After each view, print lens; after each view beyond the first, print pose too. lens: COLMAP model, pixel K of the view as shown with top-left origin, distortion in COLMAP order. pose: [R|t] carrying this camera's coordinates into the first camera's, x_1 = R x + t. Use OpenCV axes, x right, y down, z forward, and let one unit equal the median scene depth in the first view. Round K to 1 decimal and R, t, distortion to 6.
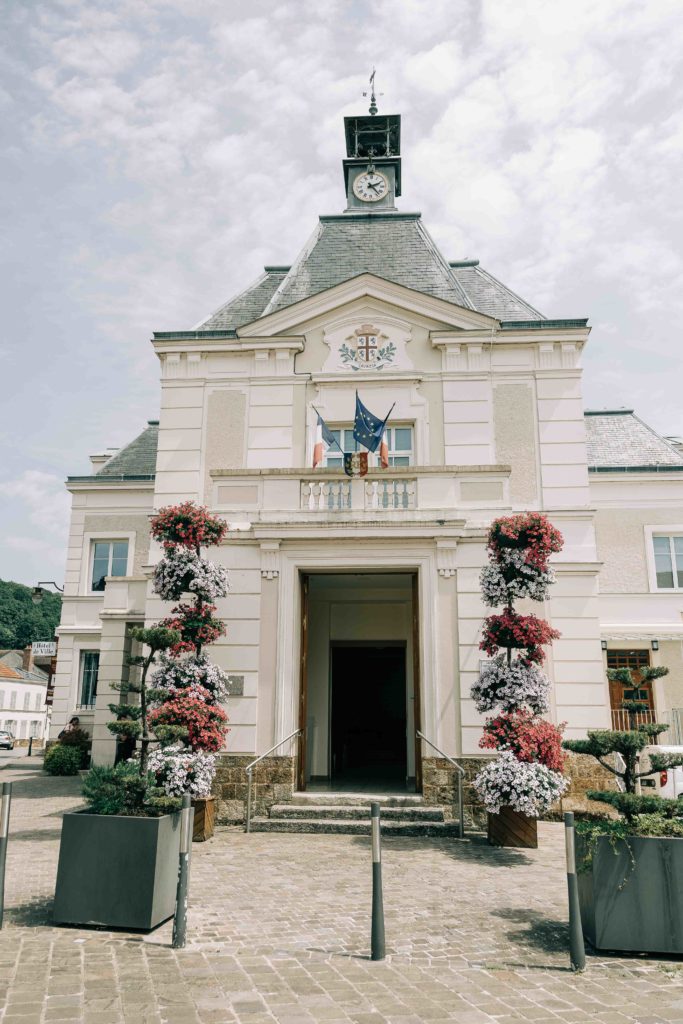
lens RADIAL K [[817.7, 0, 346.1], [0, 817.7, 511.8], [0, 0, 1]] dist [-0.000631, -0.002274]
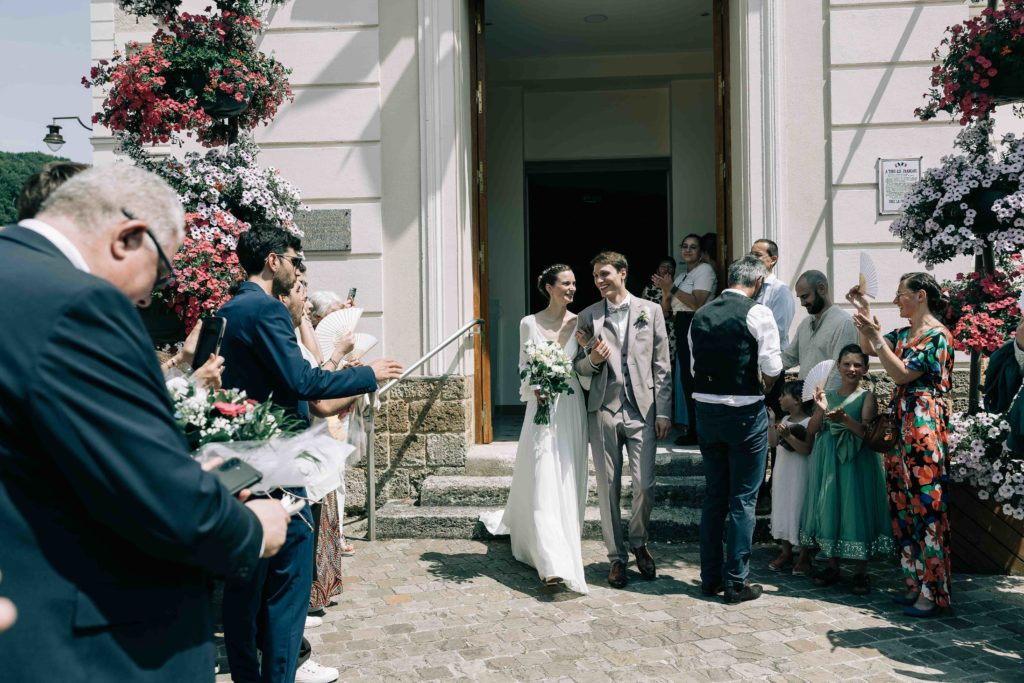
lens RADIAL K [[817.7, 0, 511.6], [0, 817.7, 343.0], [0, 0, 1]] dist [-0.000631, -0.002274]
pose [[0.999770, -0.020693, 0.005617, -0.042283], [0.018492, 0.964715, 0.262645, 0.165922], [-0.010854, -0.262481, 0.964876, 0.579265]]
